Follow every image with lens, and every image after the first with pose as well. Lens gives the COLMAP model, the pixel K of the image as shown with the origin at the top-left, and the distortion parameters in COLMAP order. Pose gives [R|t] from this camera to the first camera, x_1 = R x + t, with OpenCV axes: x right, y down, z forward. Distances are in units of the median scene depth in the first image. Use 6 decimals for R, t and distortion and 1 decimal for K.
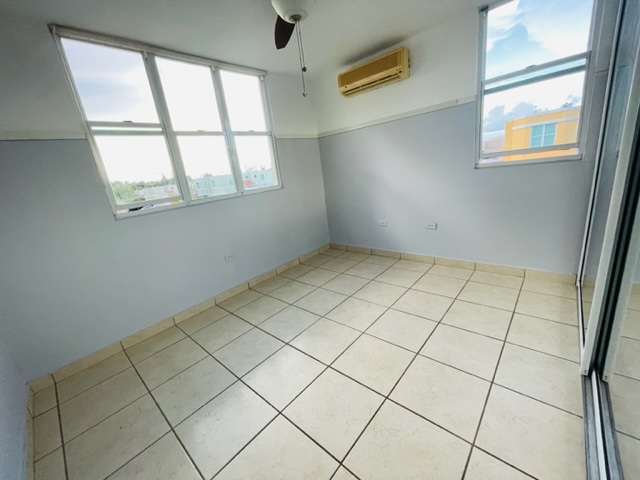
lens RADIAL K [[259.8, 0, 315.2], [0, 259.8, 237.5], [0, 0, 1]] dist [-0.004507, -0.000959]
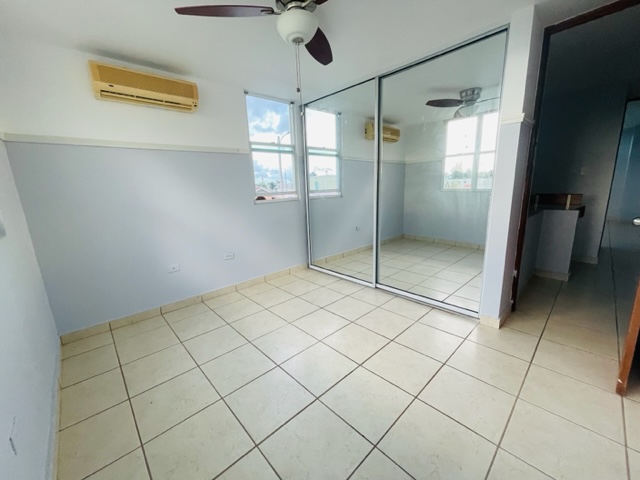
lens RADIAL K [[259.8, 0, 321.5], [0, 259.8, 237.7], [0, 0, 1]] dist [-0.004507, -0.000959]
pose [[0.071579, -0.074728, 0.994632, -0.576109], [0.281270, 0.958232, 0.051751, -0.066747], [-0.956955, 0.276056, 0.089608, 0.521380]]
